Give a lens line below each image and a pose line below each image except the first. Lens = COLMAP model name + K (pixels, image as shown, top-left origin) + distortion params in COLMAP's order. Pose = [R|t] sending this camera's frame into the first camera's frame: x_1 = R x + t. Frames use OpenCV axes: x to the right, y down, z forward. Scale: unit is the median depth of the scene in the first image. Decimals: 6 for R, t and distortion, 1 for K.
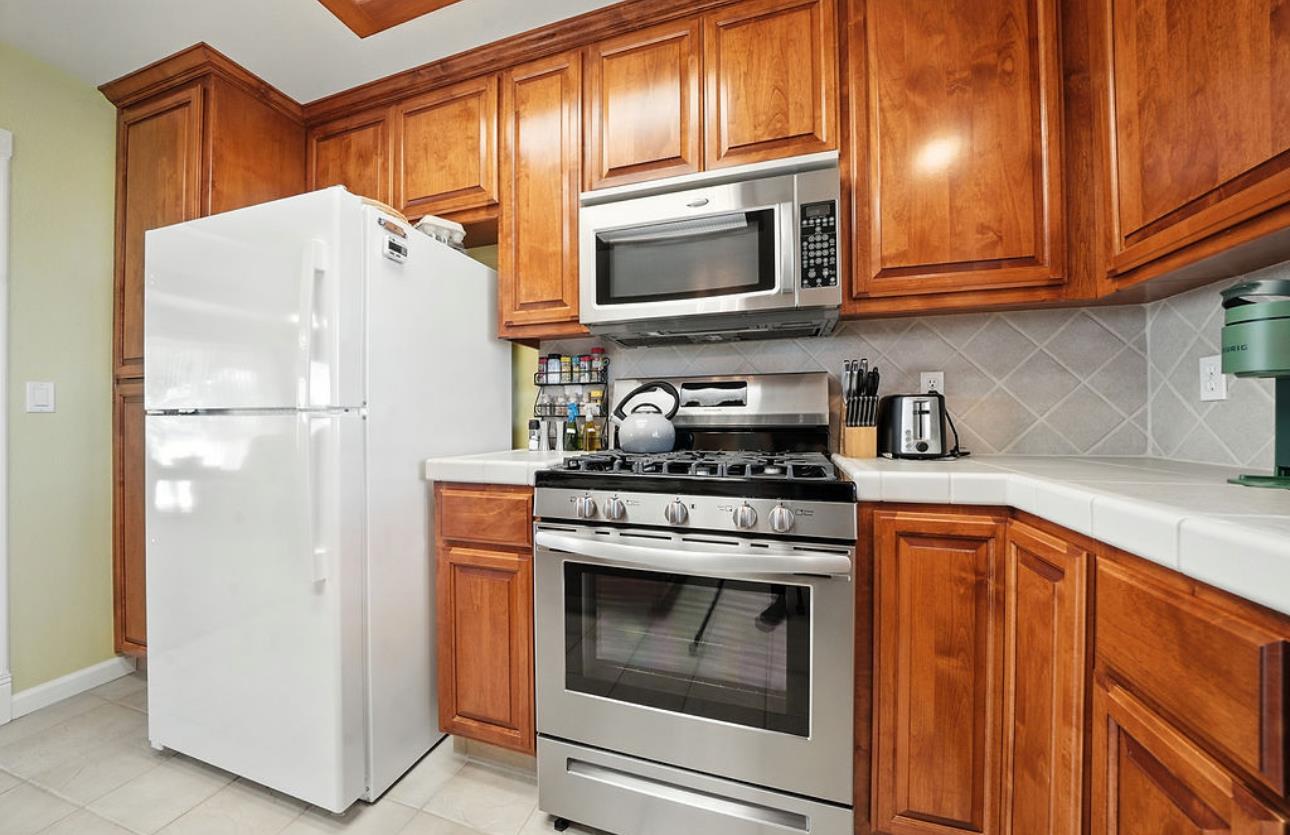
lens RADIAL K [[451.8, 0, 635.5], [0, 451.8, 412.2], [0, 0, 1]] dist [-0.018412, 0.000140]
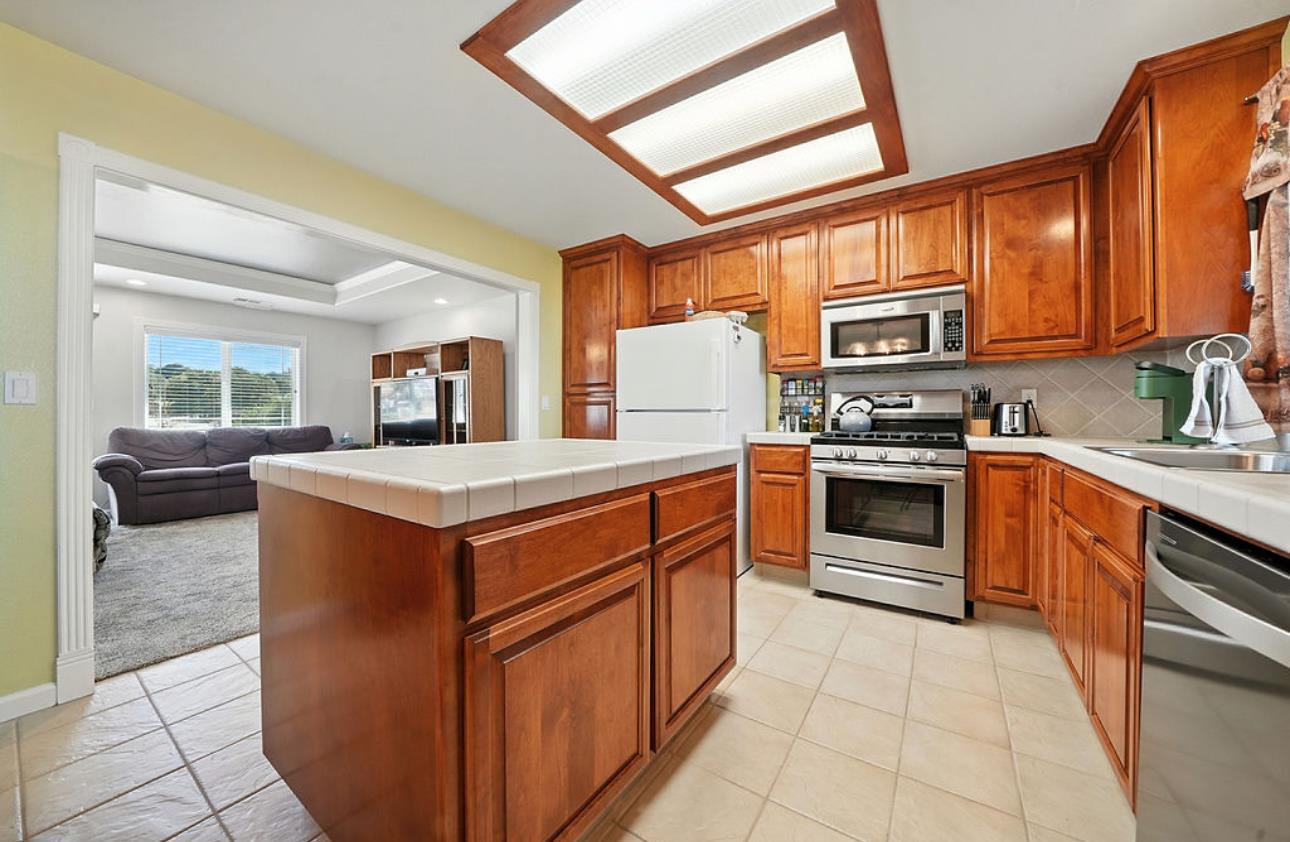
lens RADIAL K [[452.6, 0, 641.2], [0, 452.6, 412.8], [0, 0, 1]] dist [-0.021024, 0.000000]
pose [[0.961133, 0.004671, -0.276047, -0.363911], [-0.002030, 0.999949, 0.009850, -0.012013], [0.276079, -0.008907, 0.961094, -1.247111]]
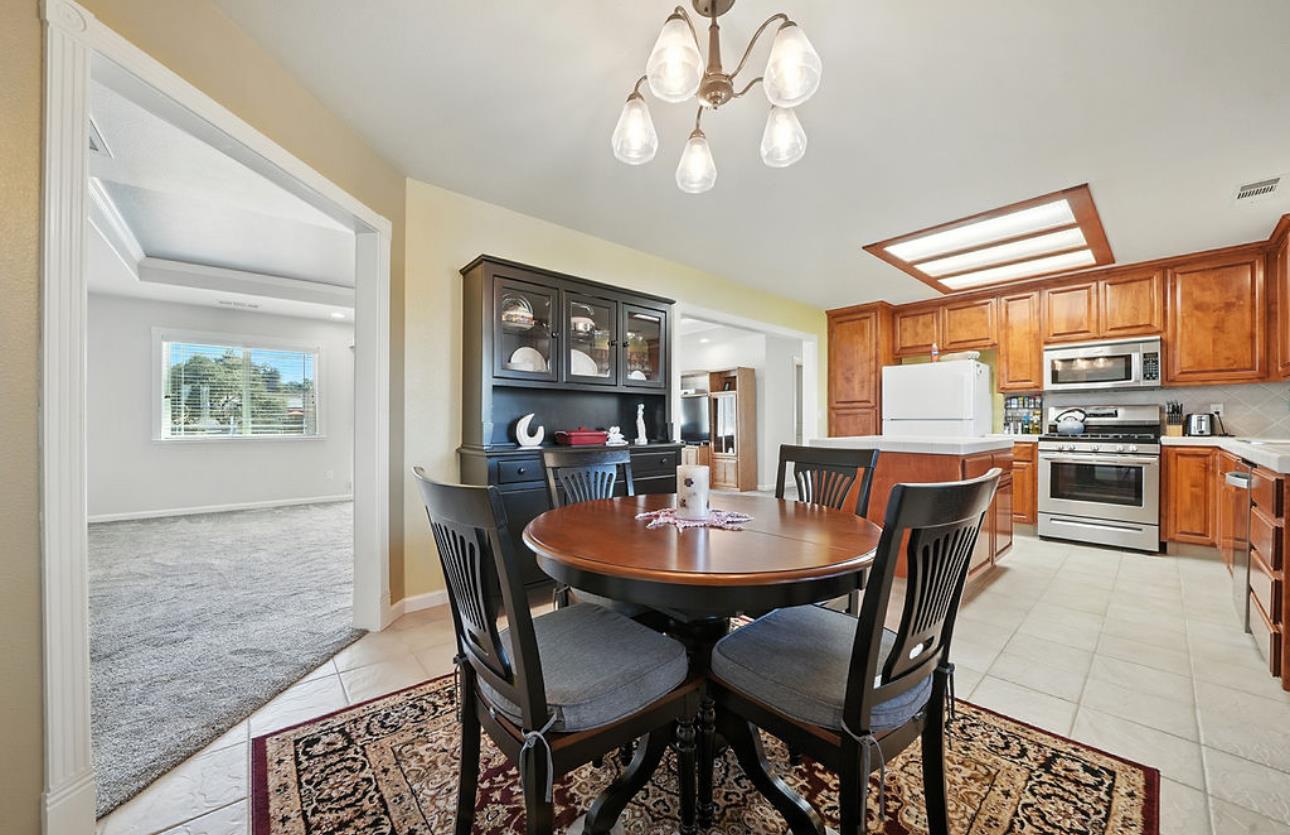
lens RADIAL K [[458.2, 0, 642.7], [0, 458.2, 421.4], [0, 0, 1]] dist [-0.029684, 0.004141]
pose [[0.853680, 0.003675, -0.520785, -0.903295], [0.002495, 0.999935, 0.011146, -0.030657], [0.520792, -0.010815, 0.853615, -3.134580]]
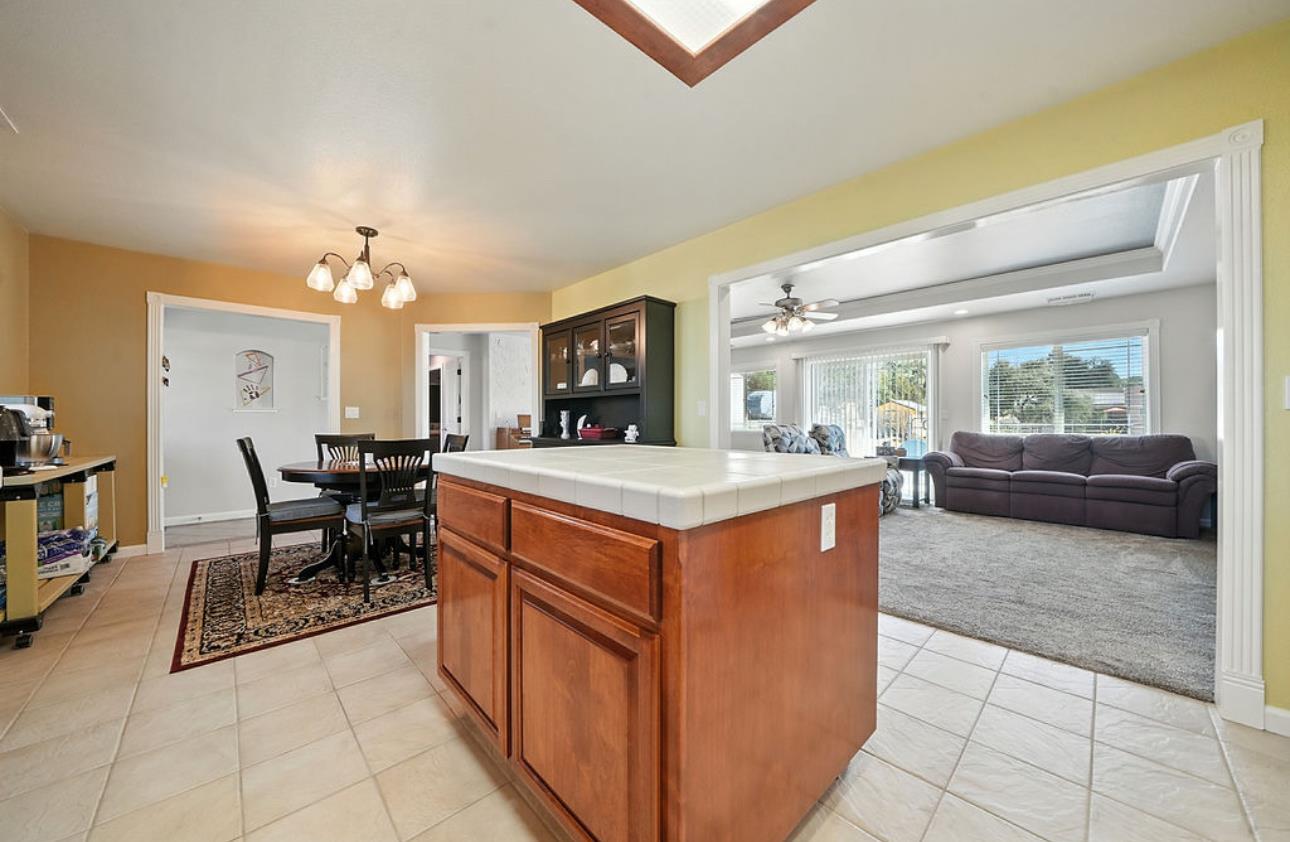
lens RADIAL K [[450.1, 0, 637.6], [0, 450.1, 420.1], [0, 0, 1]] dist [-0.021410, 0.000069]
pose [[-0.484293, 0.004520, -0.874894, 0.069817], [0.014779, 0.999886, -0.003015, 0.004395], [0.874781, -0.014390, -0.484305, 0.289801]]
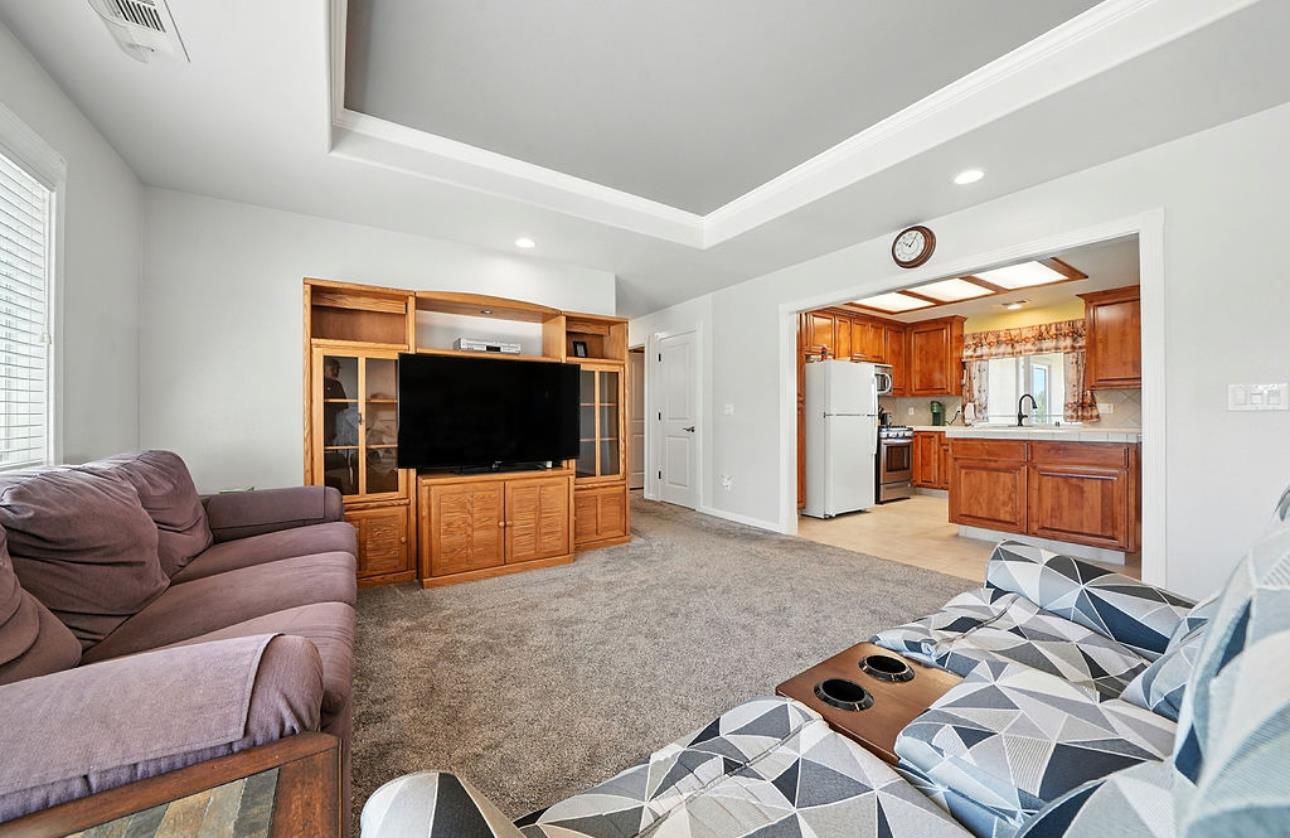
lens RADIAL K [[462.6, 0, 639.4], [0, 462.6, 417.5], [0, 0, 1]] dist [-0.016736, 0.000028]
pose [[0.626343, 0.005274, 0.779530, -4.872087], [-0.011245, 0.999934, 0.002271, 0.030204], [-0.779467, -0.010188, 0.626361, -0.045196]]
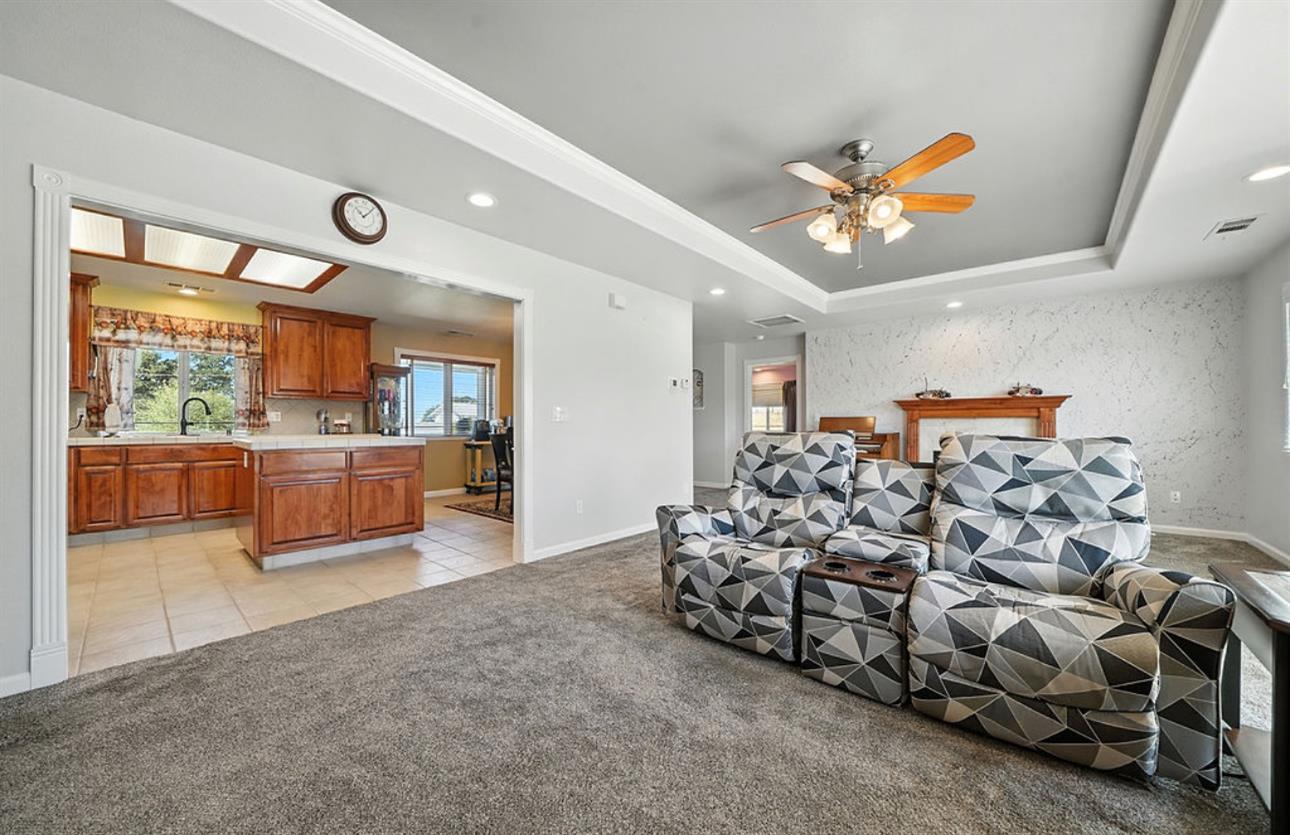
lens RADIAL K [[462.8, 0, 638.3], [0, 462.8, 422.1], [0, 0, 1]] dist [-0.016517, 0.000319]
pose [[-0.917077, 0.007846, 0.398633, -3.967383], [0.000059, 0.999809, -0.019542, 0.047573], [-0.398711, -0.017898, -0.916902, 1.712180]]
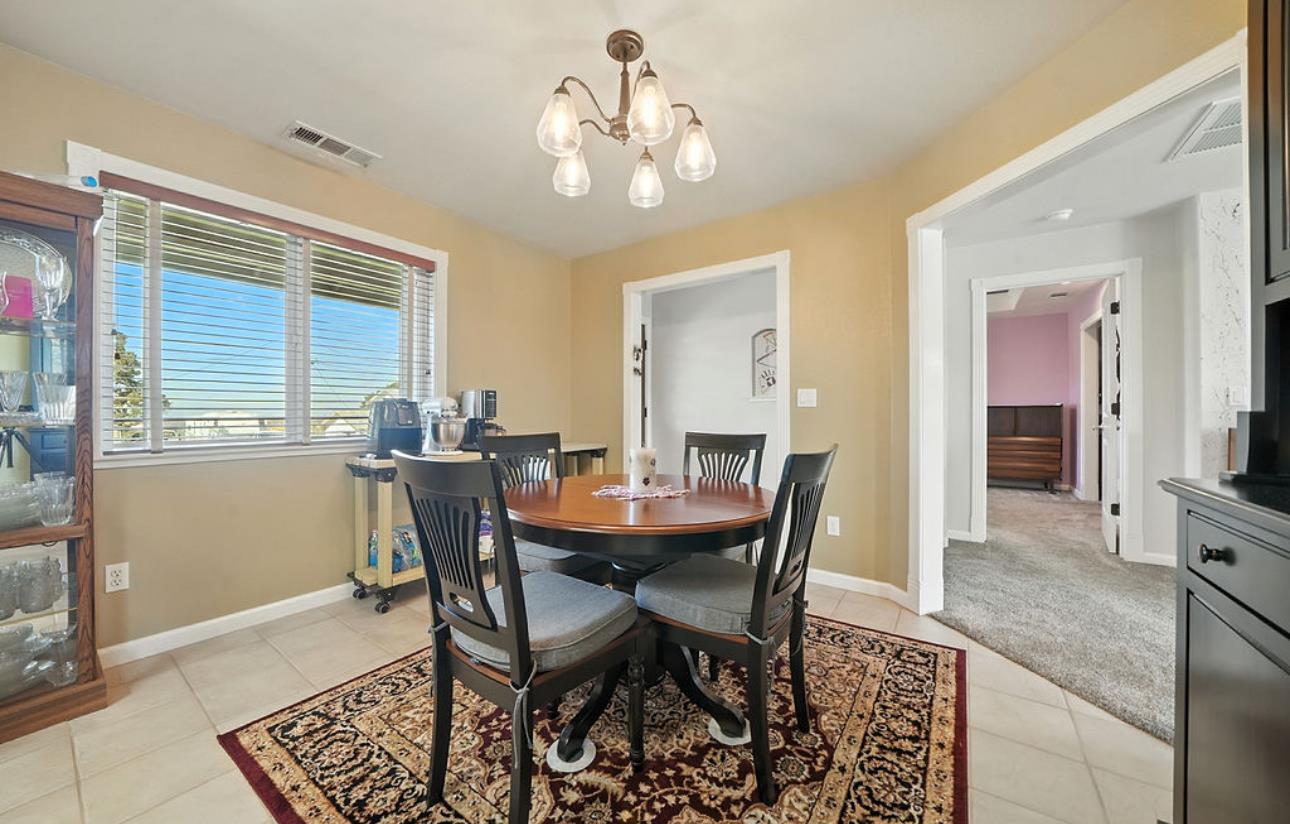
lens RADIAL K [[458.5, 0, 635.6], [0, 458.5, 411.4], [0, 0, 1]] dist [-0.014041, 0.000029]
pose [[-0.953017, 0.005488, 0.302868, -1.724965], [0.000501, 0.999863, -0.016542, 0.003598], [-0.302917, -0.015613, -0.952889, -0.936672]]
